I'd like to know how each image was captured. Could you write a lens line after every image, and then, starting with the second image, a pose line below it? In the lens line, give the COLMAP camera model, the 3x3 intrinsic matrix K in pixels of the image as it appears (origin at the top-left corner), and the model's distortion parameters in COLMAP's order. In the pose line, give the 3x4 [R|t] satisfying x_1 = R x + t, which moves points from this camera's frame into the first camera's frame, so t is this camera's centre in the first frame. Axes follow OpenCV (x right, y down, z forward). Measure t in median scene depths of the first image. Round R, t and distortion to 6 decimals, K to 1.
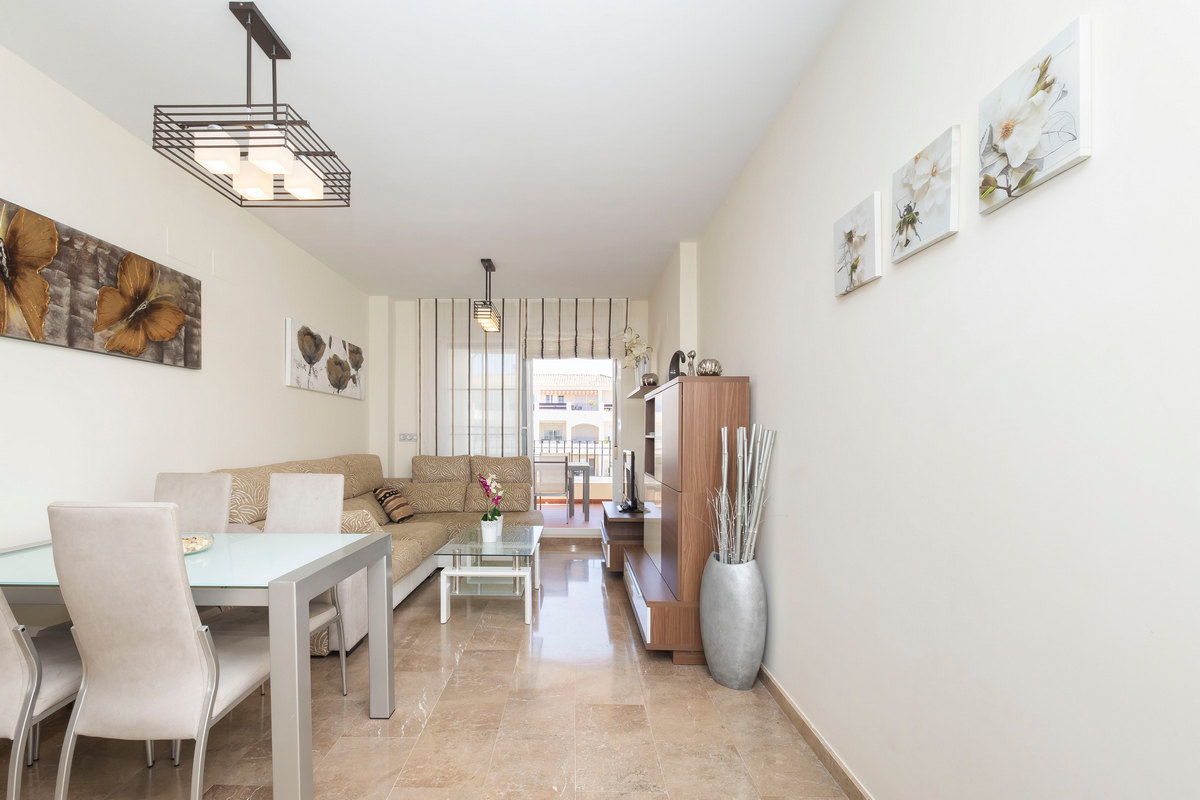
lens RADIAL K [[556.8, 0, 565.1], [0, 556.8, 443.8], [0, 0, 1]] dist [0.006112, -0.002382]
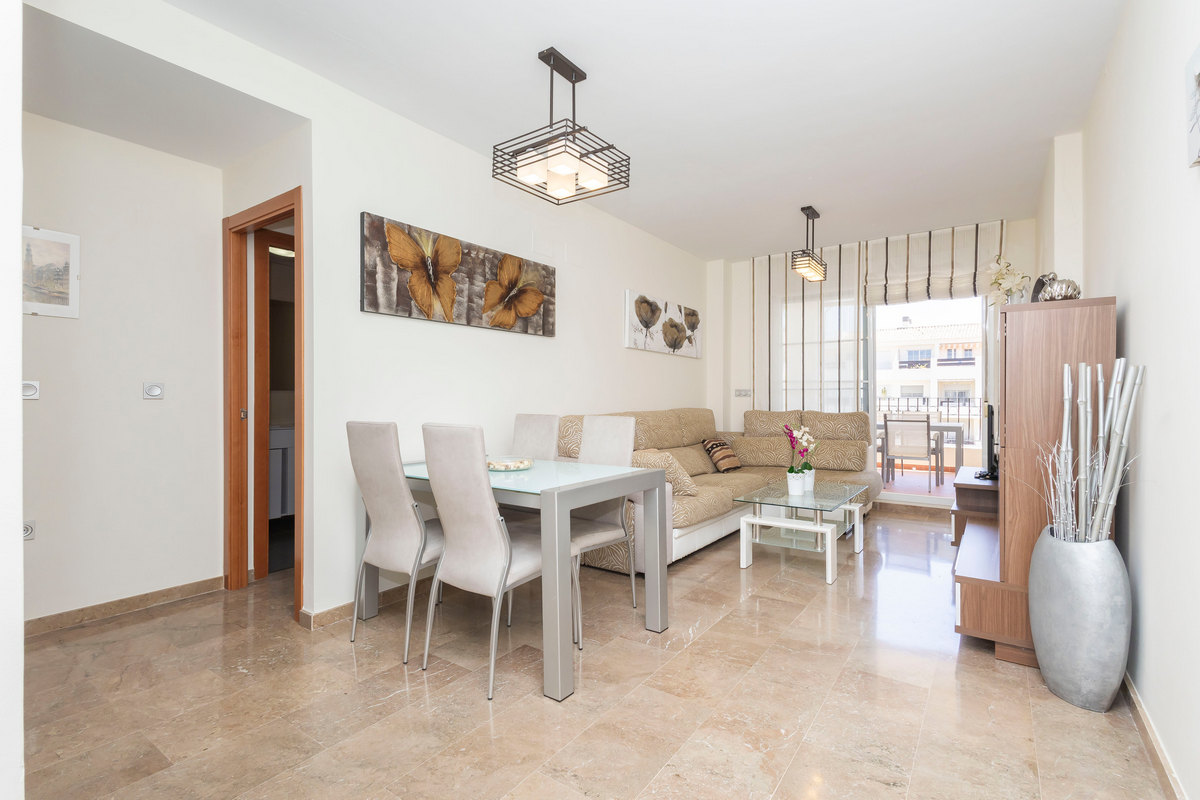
lens RADIAL K [[556.8, 0, 607.9], [0, 556.8, 401.4], [0, 0, 1]] dist [0.006112, -0.002382]
pose [[0.833374, -0.000727, -0.552709, 0.180055], [-0.004079, 0.999964, -0.007466, 0.028217], [0.552695, 0.008476, 0.833341, 0.000968]]
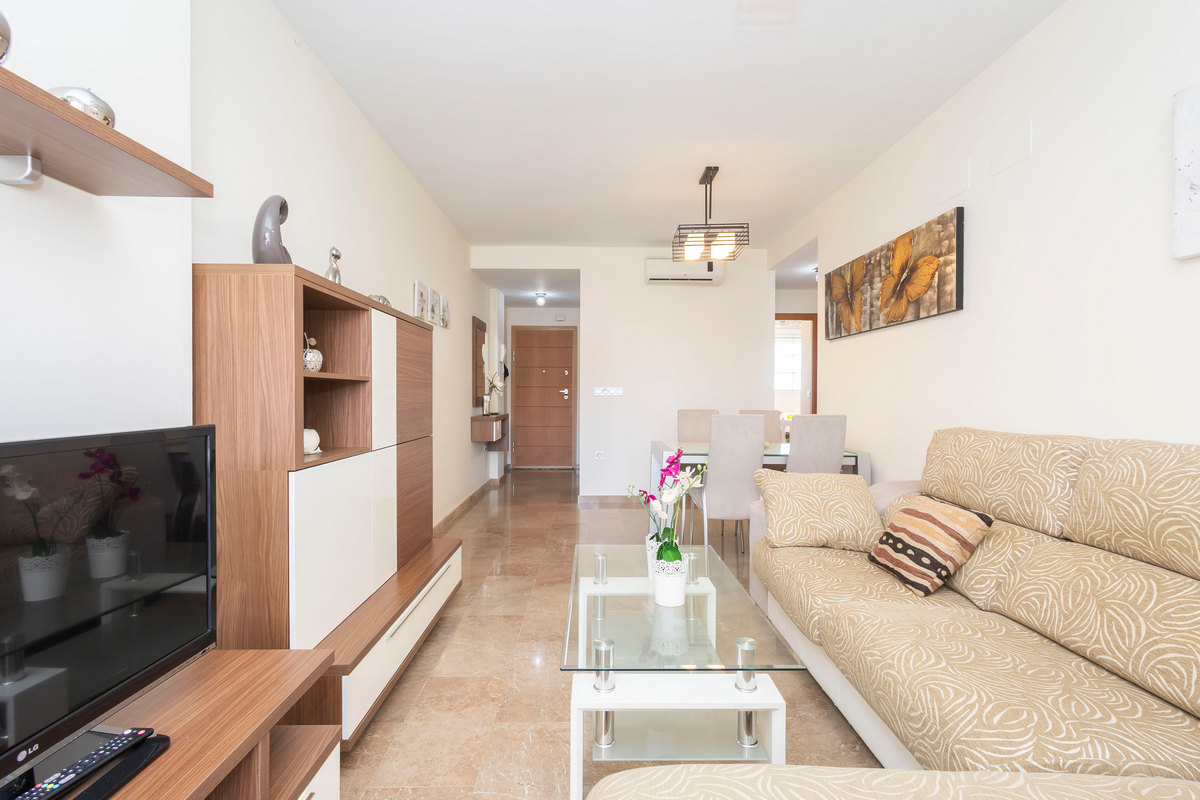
lens RADIAL K [[556.8, 0, 597.3], [0, 556.8, 400.2], [0, 0, 1]] dist [0.006112, -0.002382]
pose [[-0.999043, -0.003549, -0.043598, -0.063589], [-0.004378, 0.999811, 0.018947, -0.005519], [0.043522, 0.019119, -0.998869, 2.126475]]
